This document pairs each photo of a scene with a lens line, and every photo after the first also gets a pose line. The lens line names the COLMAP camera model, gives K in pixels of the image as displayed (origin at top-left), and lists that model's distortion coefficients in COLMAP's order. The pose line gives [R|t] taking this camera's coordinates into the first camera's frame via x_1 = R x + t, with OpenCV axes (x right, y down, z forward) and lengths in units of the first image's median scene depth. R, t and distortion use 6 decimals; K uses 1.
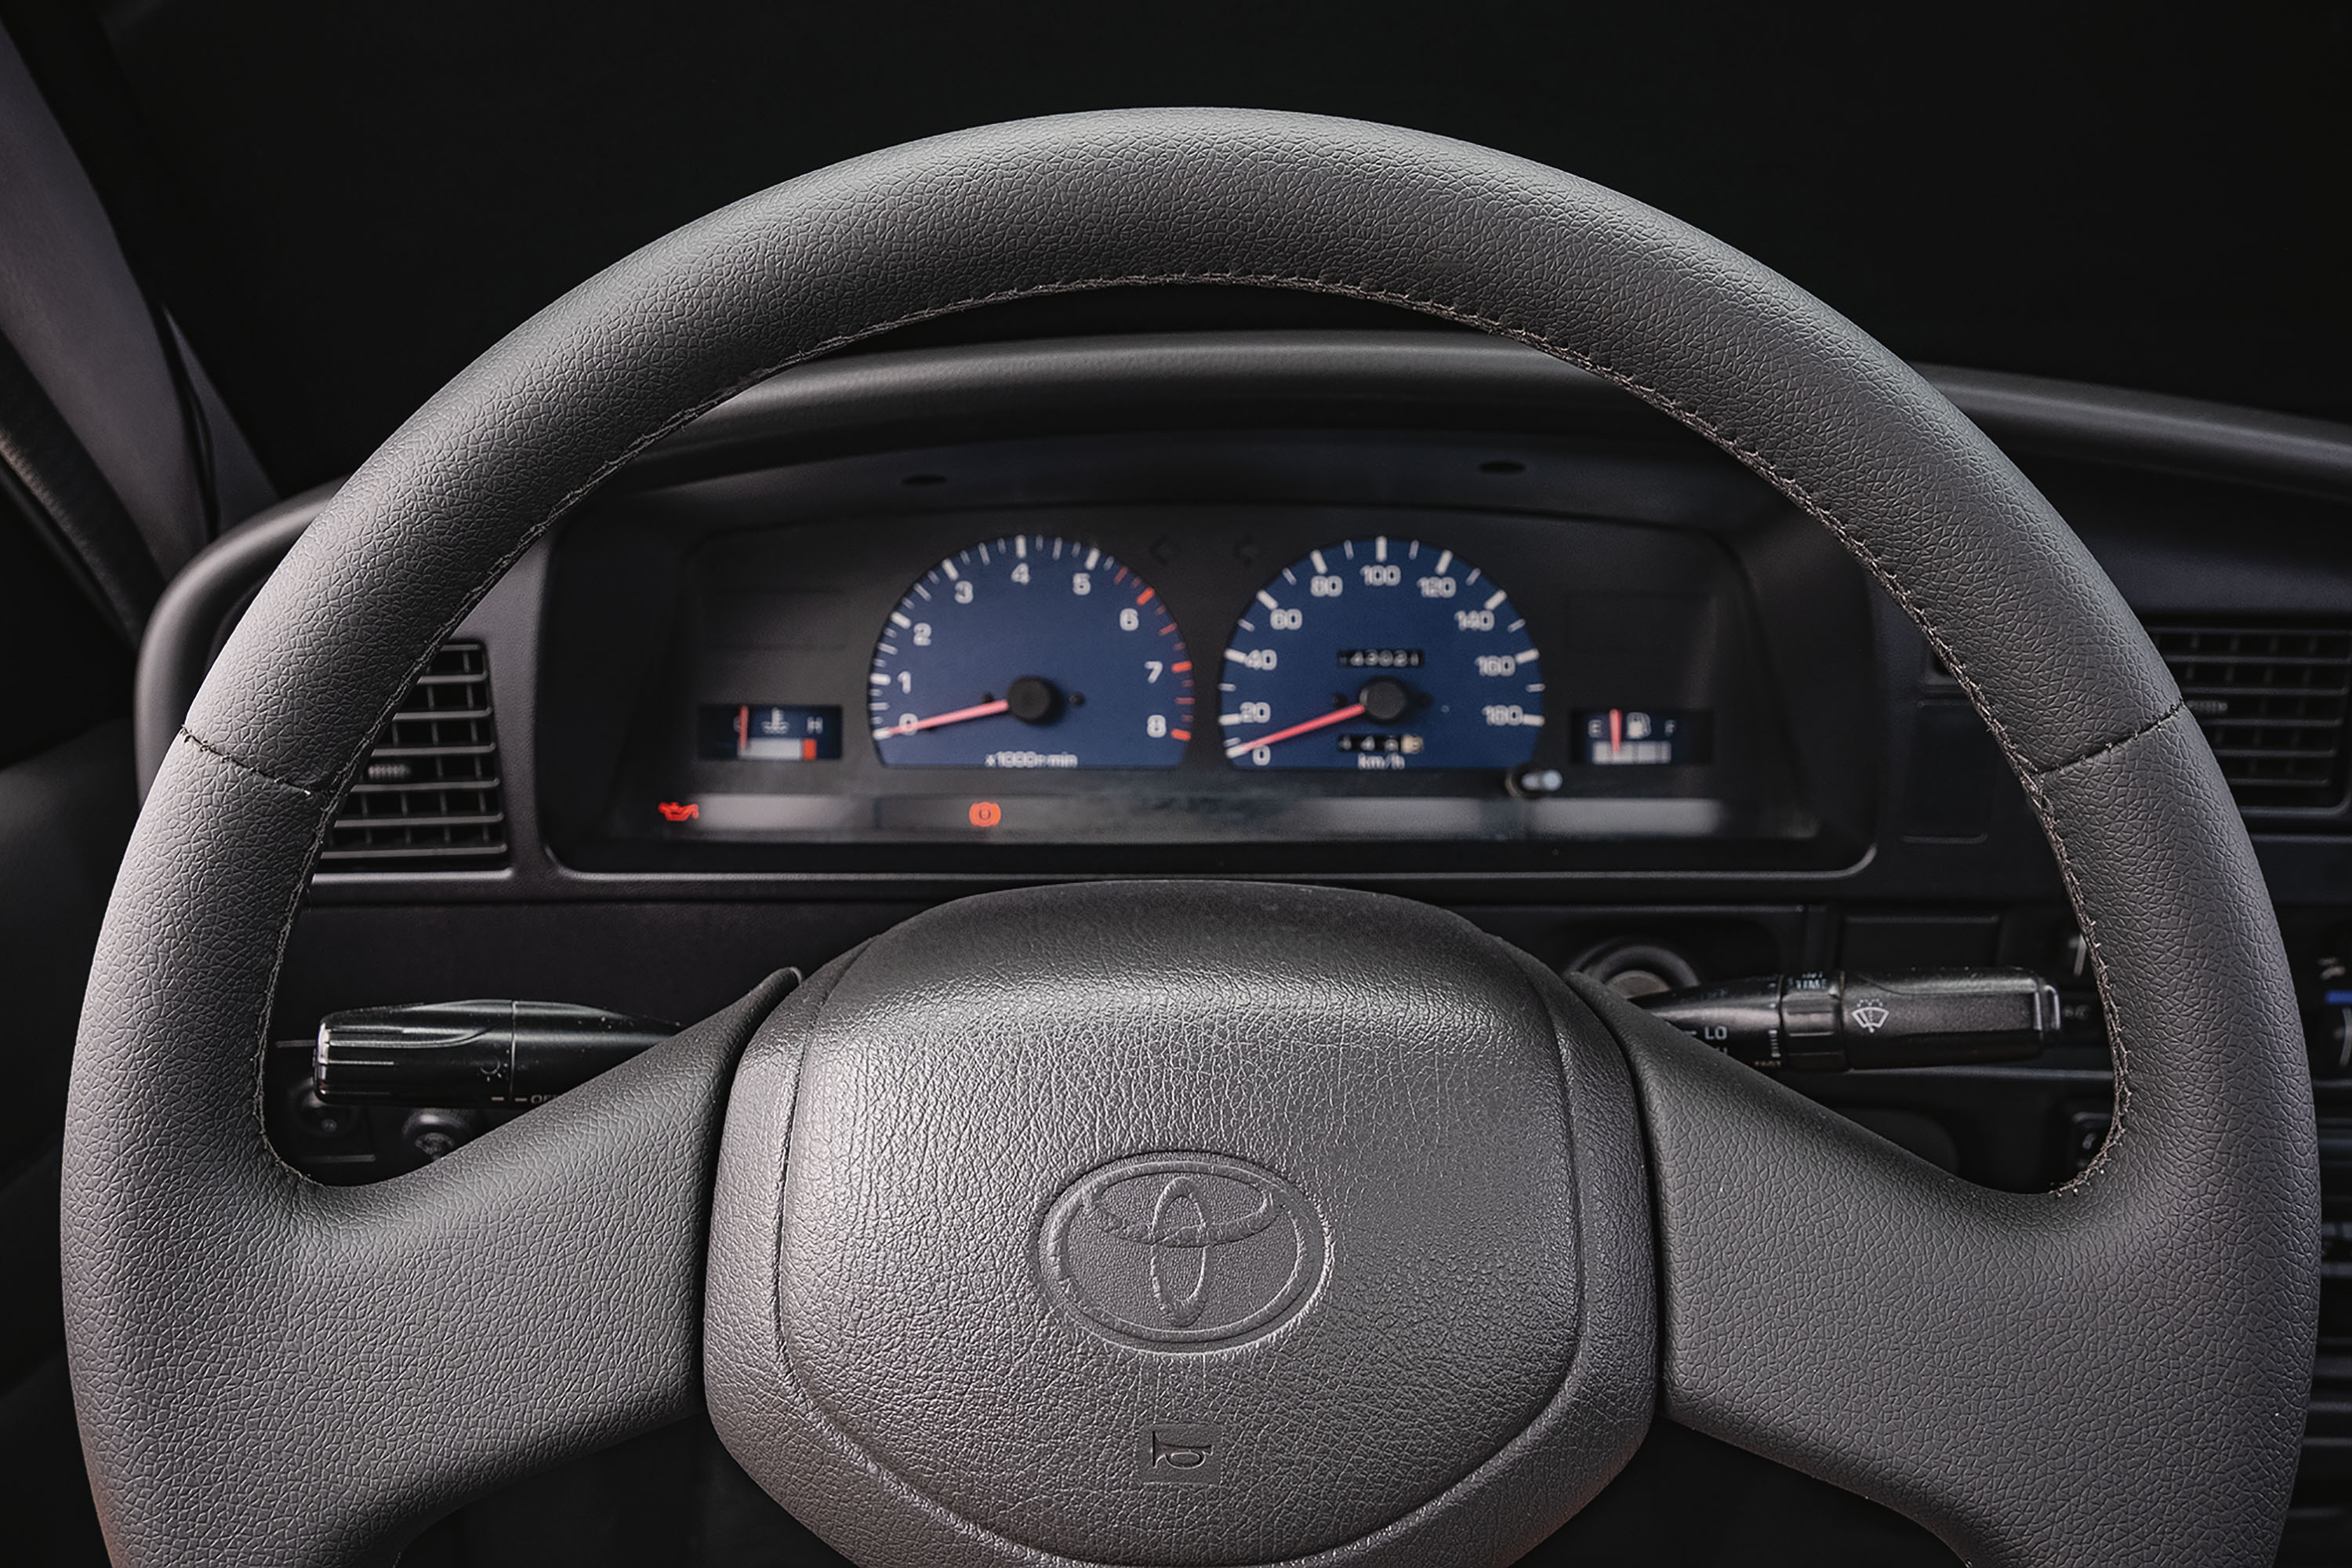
lens RADIAL K [[1808.4, 0, 1171.5], [0, 1808.4, 792.1], [0, 0, 1]] dist [-0.078733, -0.003542]
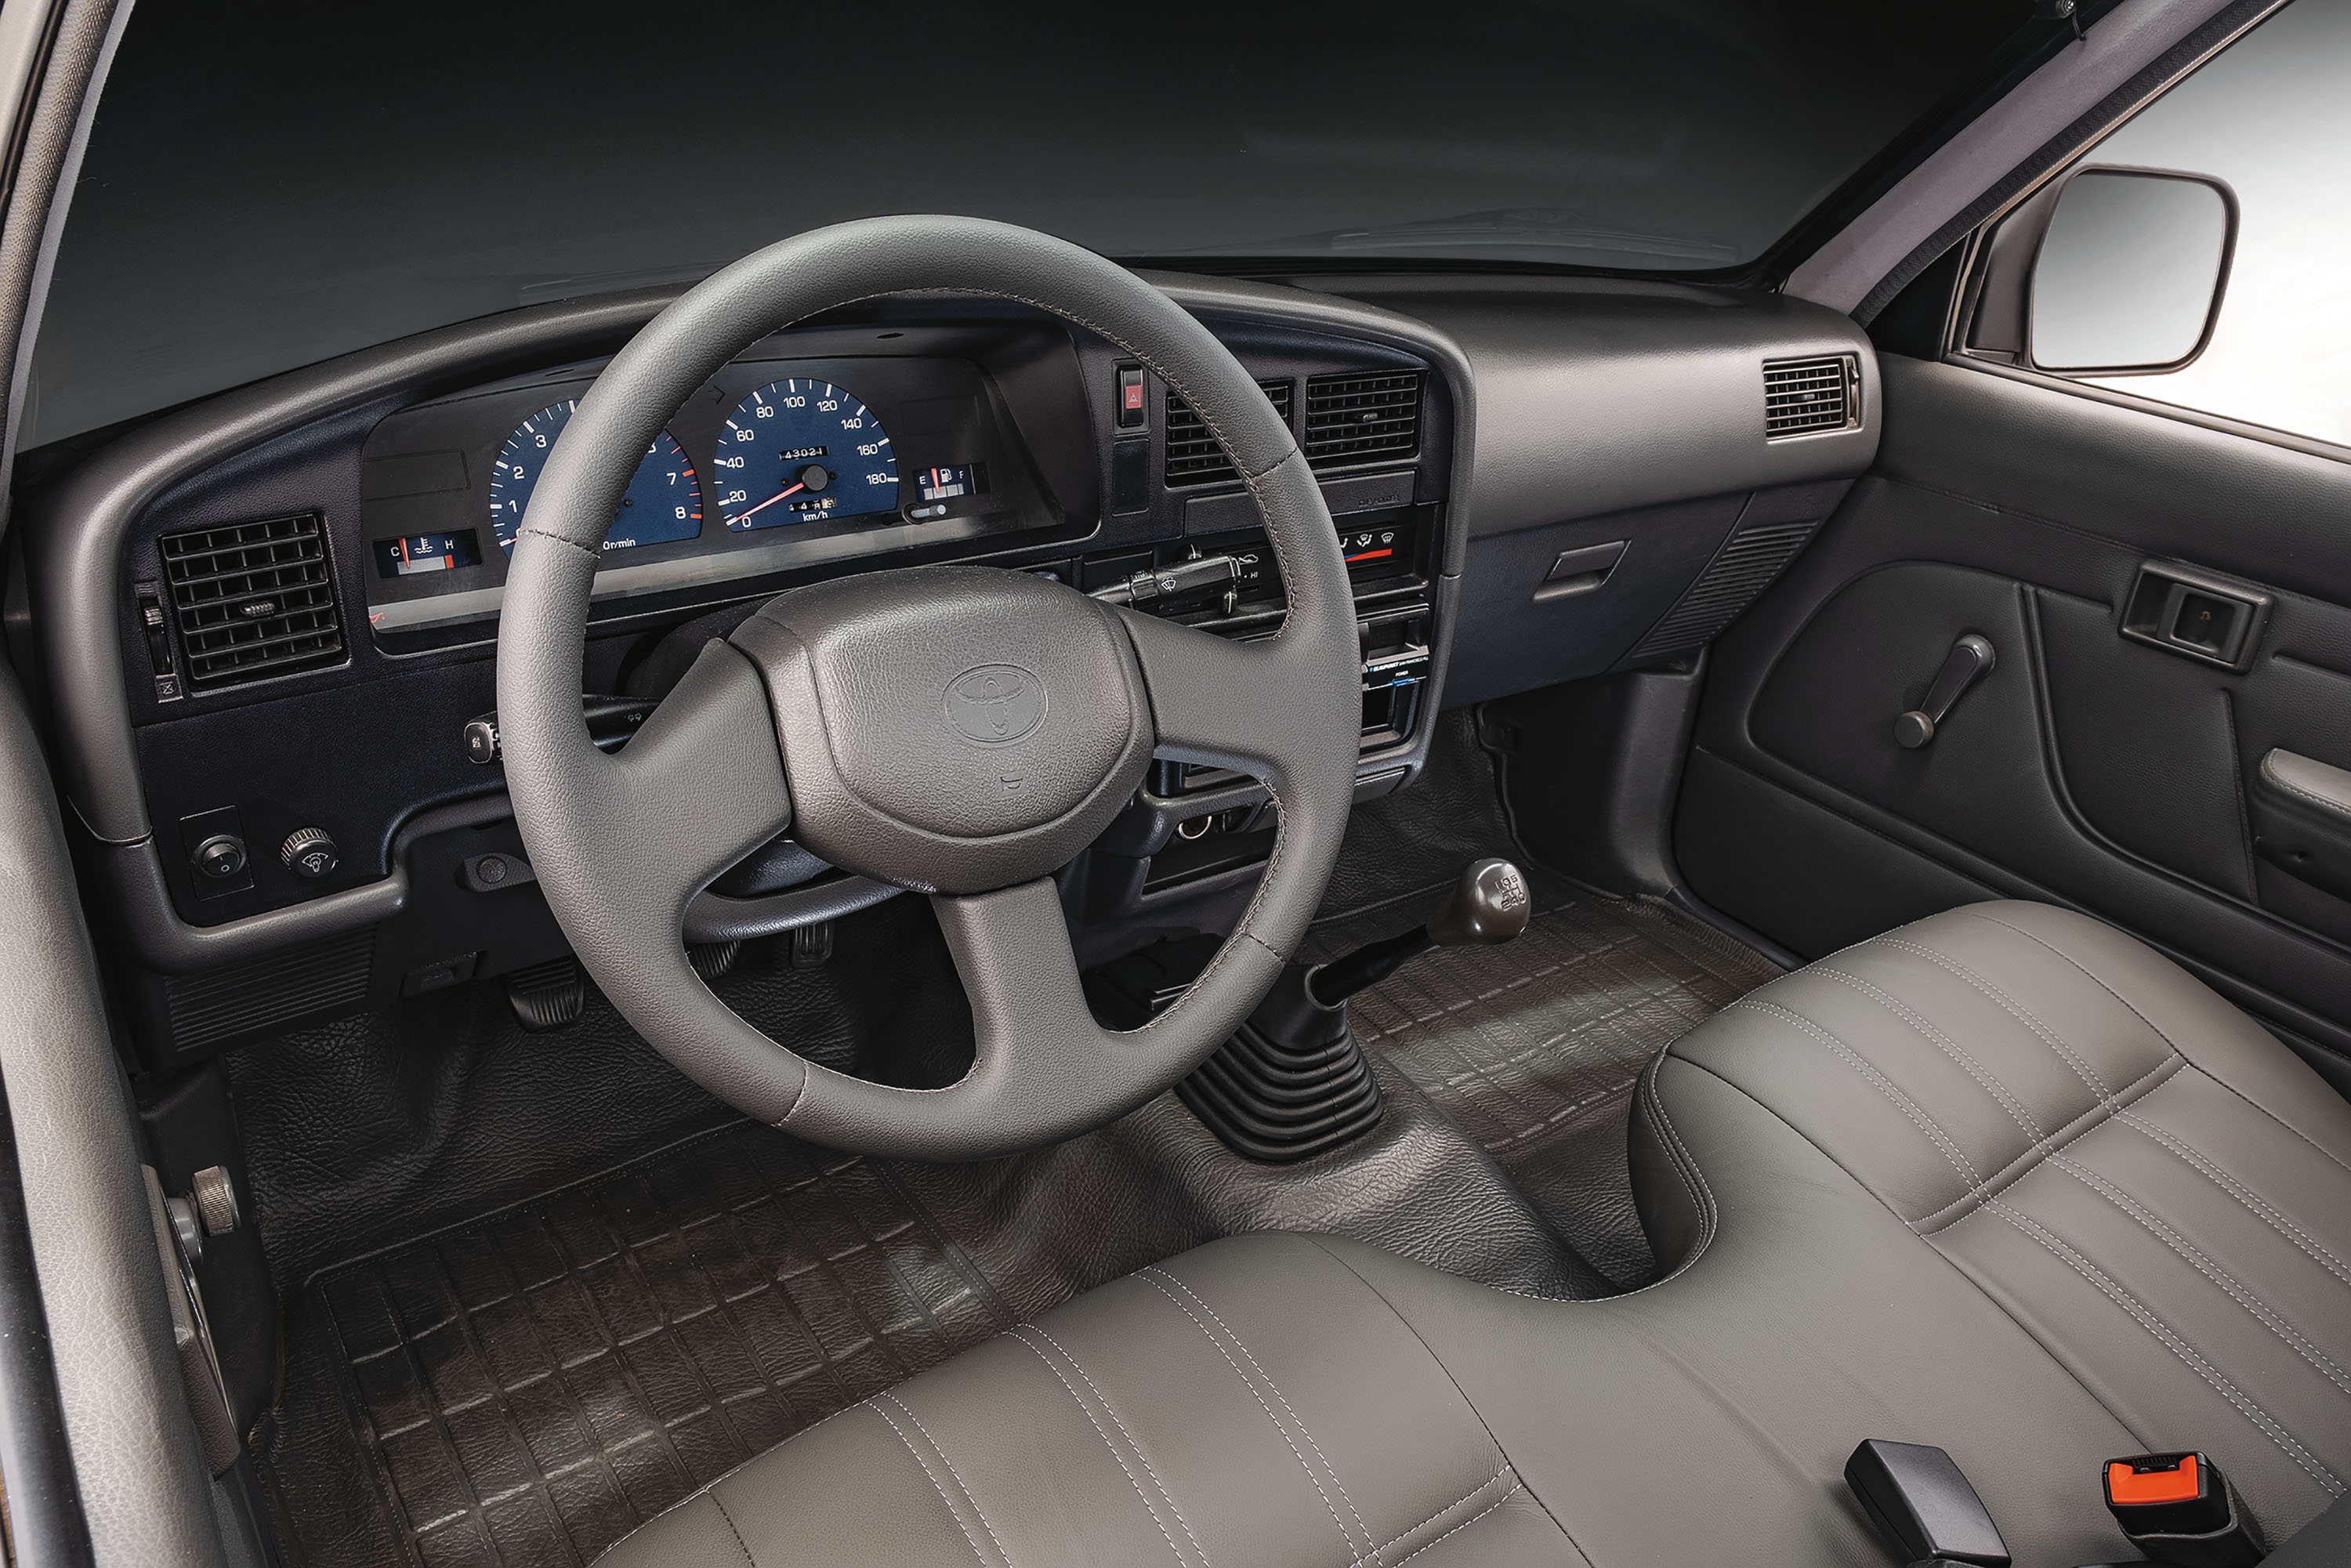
lens RADIAL K [[1807.5, 0, 1177.8], [0, 1807.5, 780.0], [0, 0, 1]] dist [-0.078733, -0.003542]
pose [[0.811481, -0.207939, 0.546131, -0.556766], [0.148640, 0.977259, 0.151231, 0.019212], [-0.565159, -0.041544, 0.823936, -0.539350]]
